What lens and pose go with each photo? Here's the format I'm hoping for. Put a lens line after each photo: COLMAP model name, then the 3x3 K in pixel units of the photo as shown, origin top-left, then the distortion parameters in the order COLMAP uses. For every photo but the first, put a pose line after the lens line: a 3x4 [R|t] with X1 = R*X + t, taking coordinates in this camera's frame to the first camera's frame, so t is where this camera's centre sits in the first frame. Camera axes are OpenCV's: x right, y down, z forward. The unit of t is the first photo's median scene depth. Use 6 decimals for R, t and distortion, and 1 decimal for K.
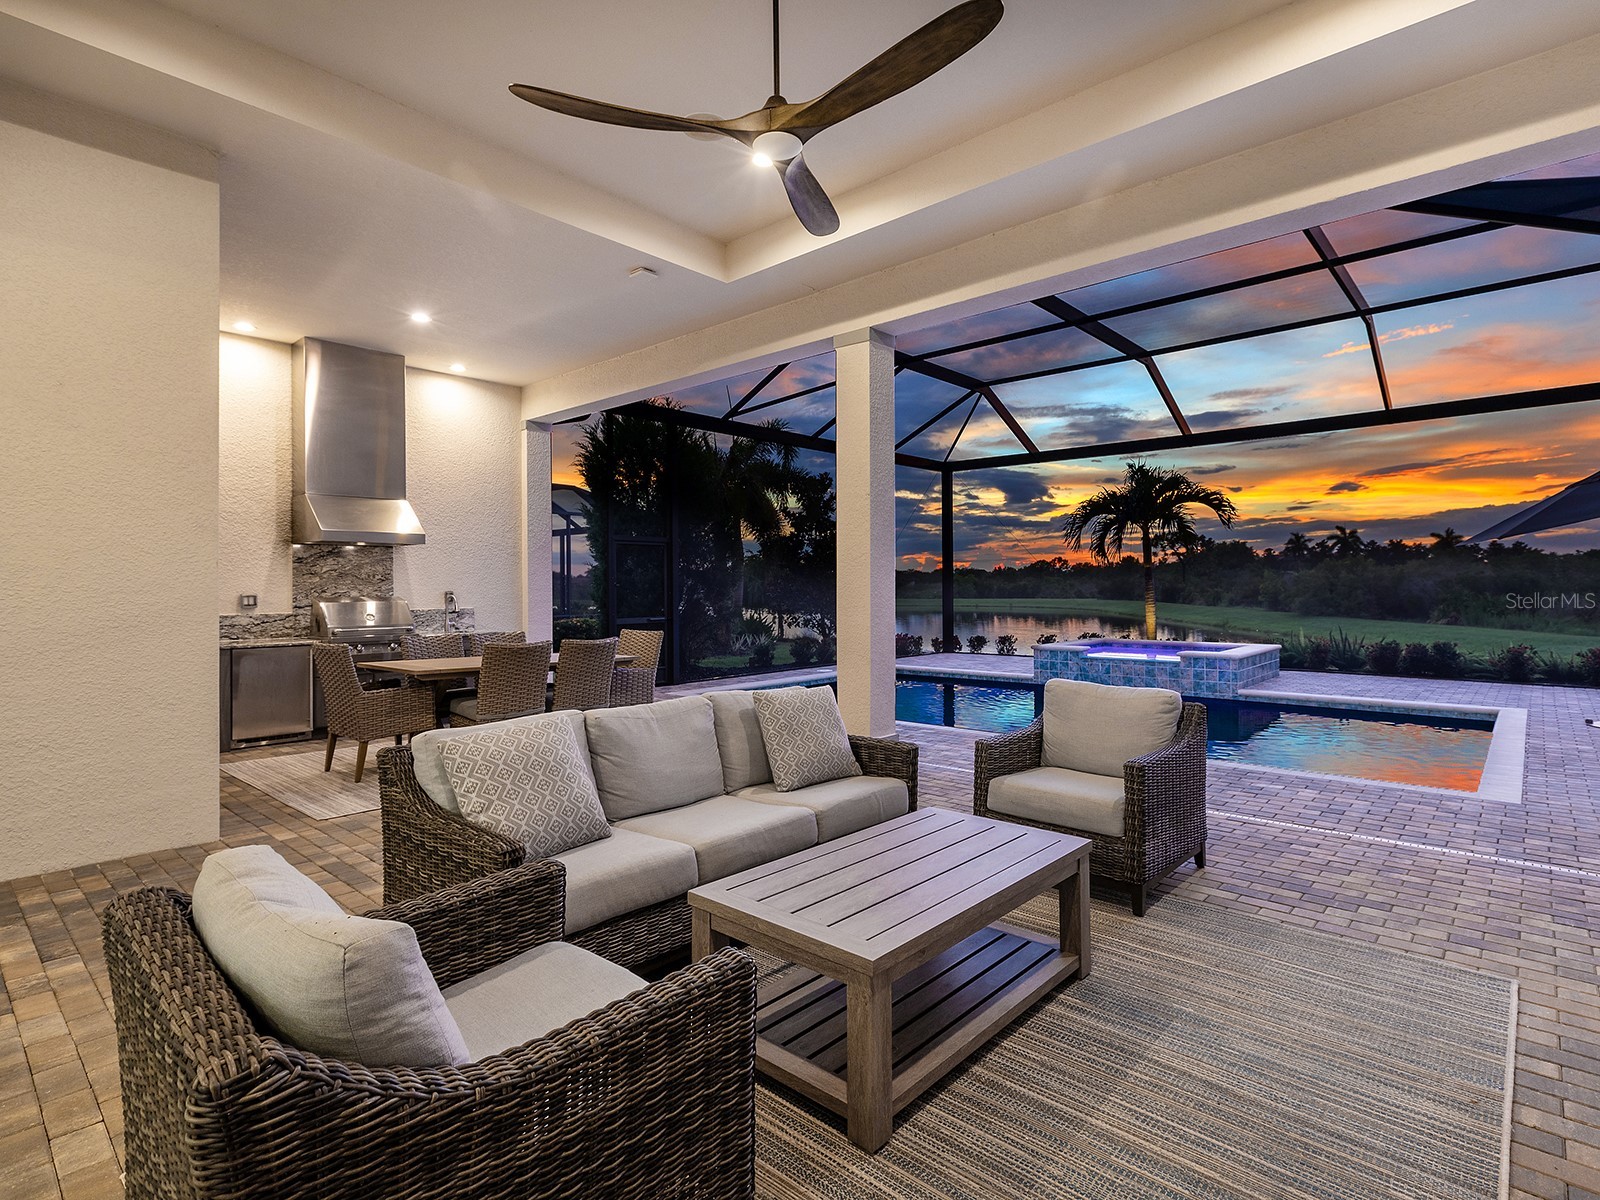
lens RADIAL K [[786.8, 0, 797.9], [0, 786.8, 583.2], [0, 0, 1]] dist [0.003690, -0.000445]
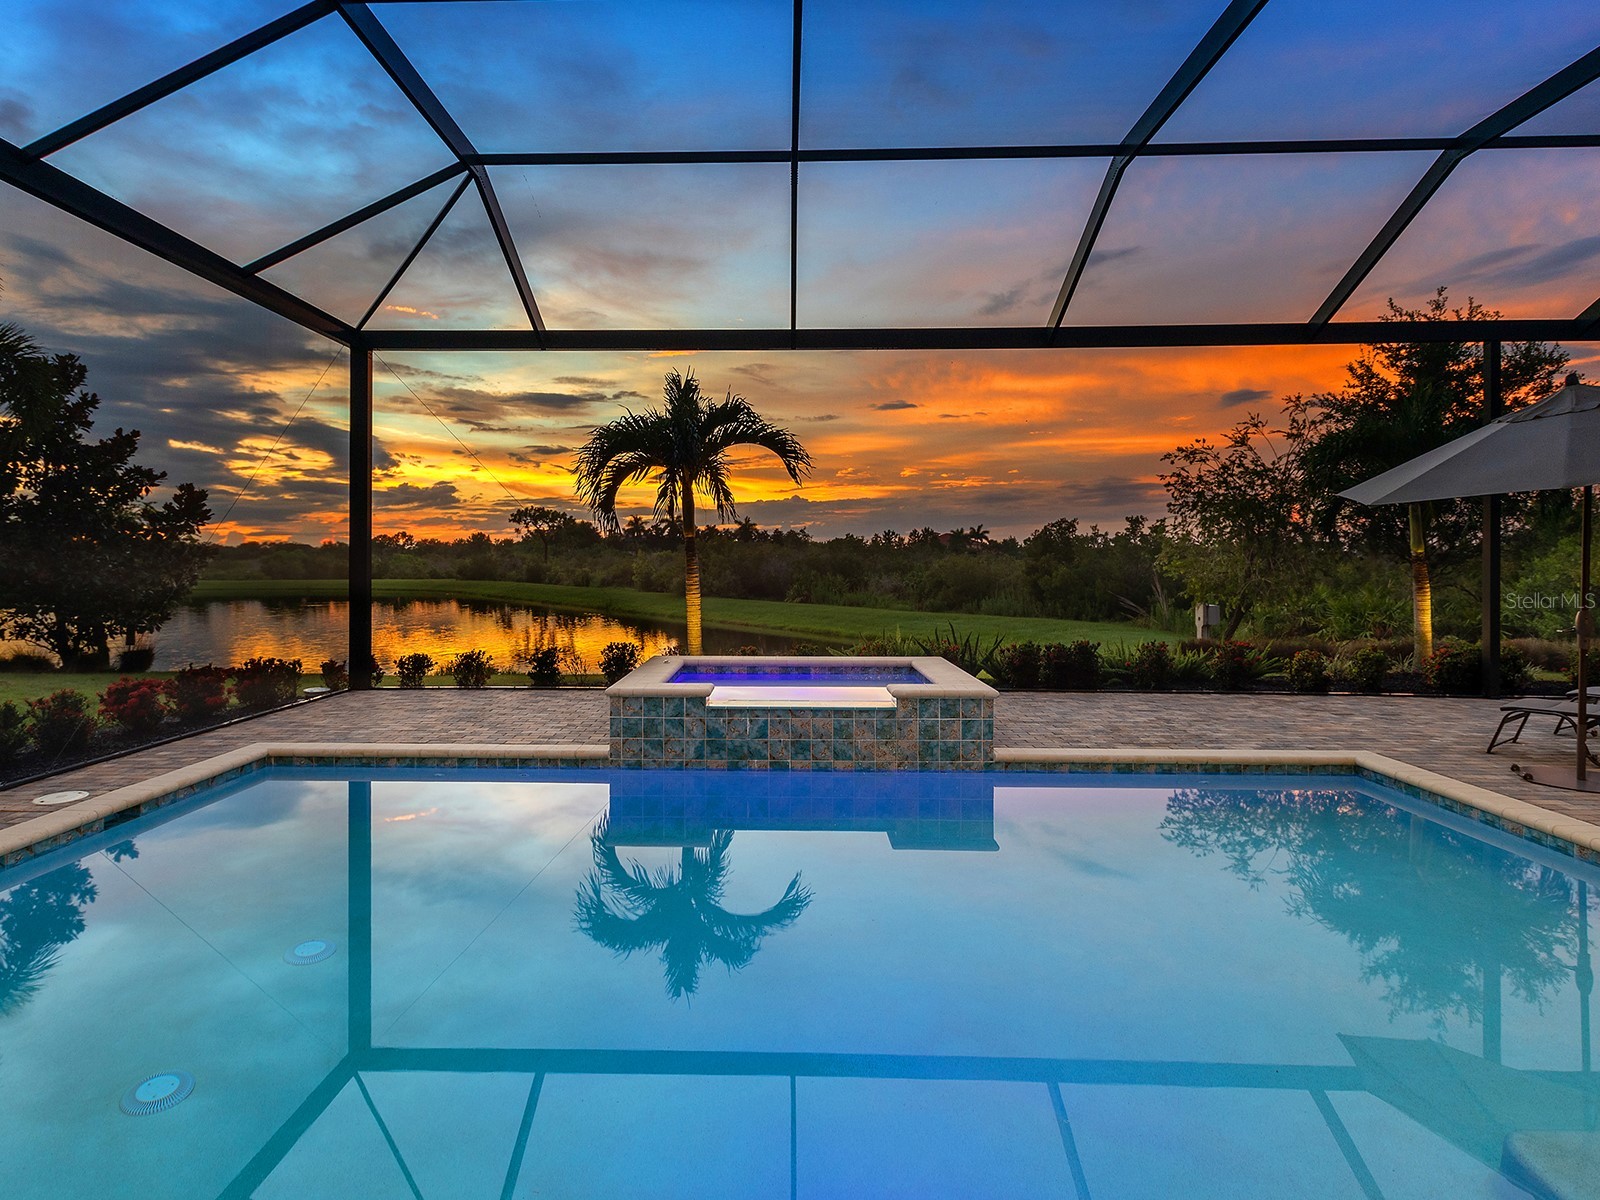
lens RADIAL K [[854.2, 0, 735.3], [0, 854.2, 560.7], [0, 0, 1]] dist [0.002895, 0.001128]
pose [[0.766961, 0.009333, 0.641626, 0.020170], [-0.008684, 0.999954, -0.004165, 0.001986], [-0.641635, -0.002377, 0.767006, 0.548074]]
